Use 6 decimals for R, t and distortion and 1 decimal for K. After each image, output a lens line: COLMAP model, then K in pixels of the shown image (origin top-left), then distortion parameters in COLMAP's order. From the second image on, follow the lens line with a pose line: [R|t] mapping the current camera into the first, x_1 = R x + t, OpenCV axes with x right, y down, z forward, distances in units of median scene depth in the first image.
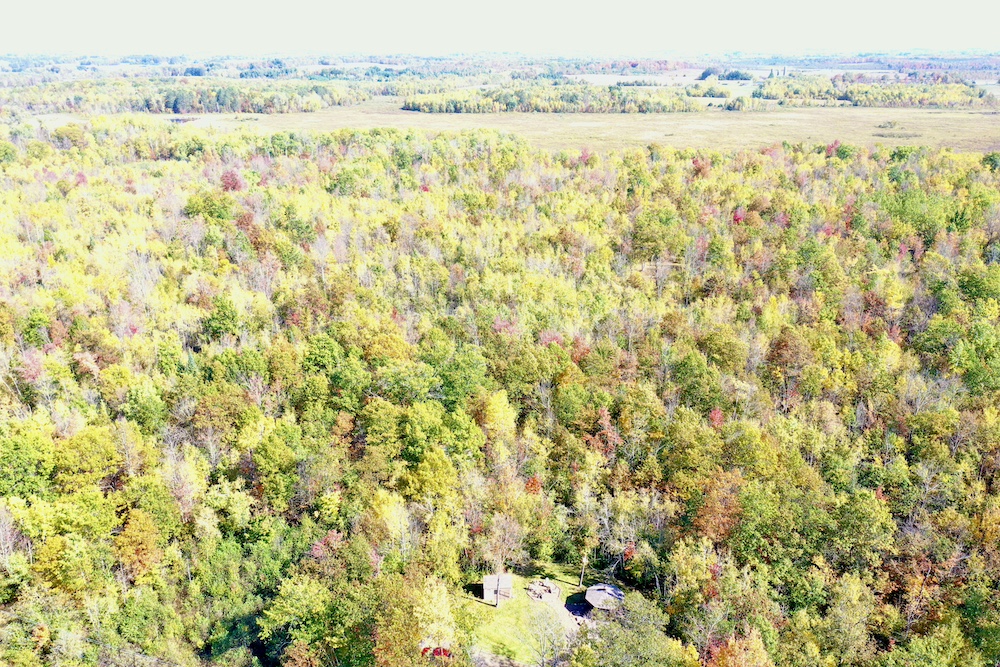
lens RADIAL K [[794.4, 0, 500.0], [0, 794.4, 333.5], [0, 0, 1]] dist [0.001774, -0.001449]
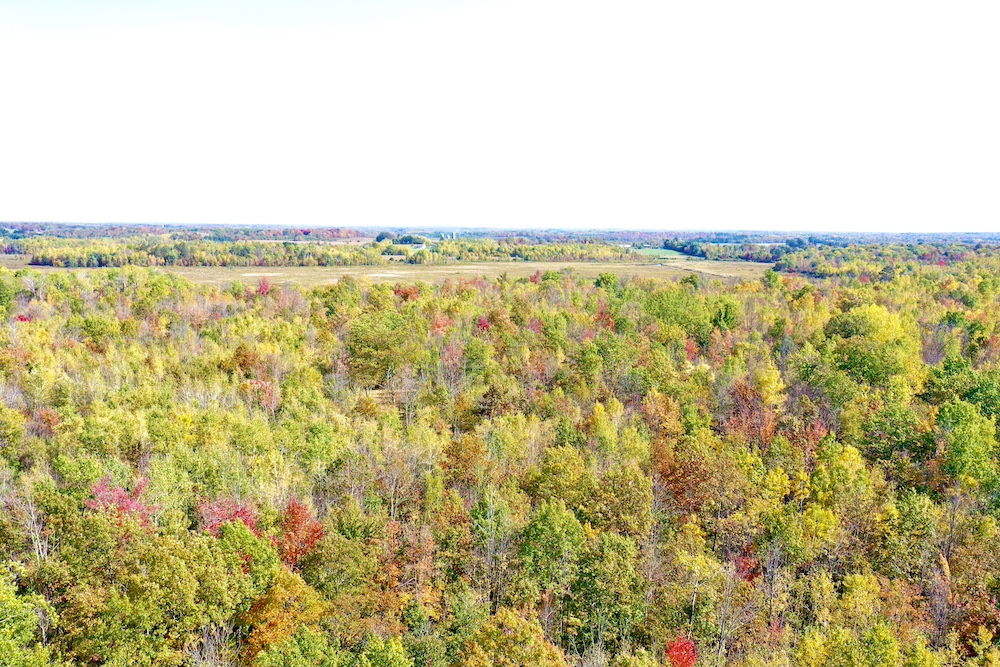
lens RADIAL K [[794.4, 0, 500.0], [0, 794.4, 333.5], [0, 0, 1]] dist [0.001774, -0.001449]
pose [[0.921301, -0.034648, 0.387304, 0.012353], [0.116234, 0.975022, -0.189267, 0.003038], [-0.371072, 0.219390, 0.902316, 0.176486]]
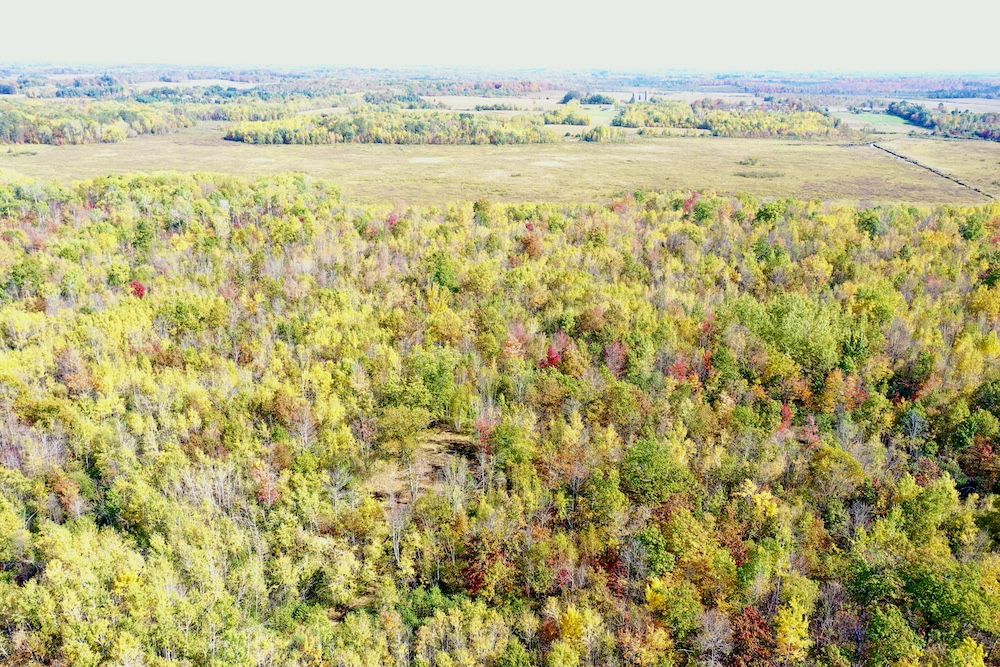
lens RADIAL K [[796.5, 0, 501.8], [0, 796.5, 330.9], [0, 0, 1]] dist [0.001751, -0.001828]
pose [[0.988641, -0.034731, 0.146230, 0.087916], [0.037877, 0.999106, -0.018784, -0.086875], [-0.145447, 0.024110, 0.989072, 0.186307]]
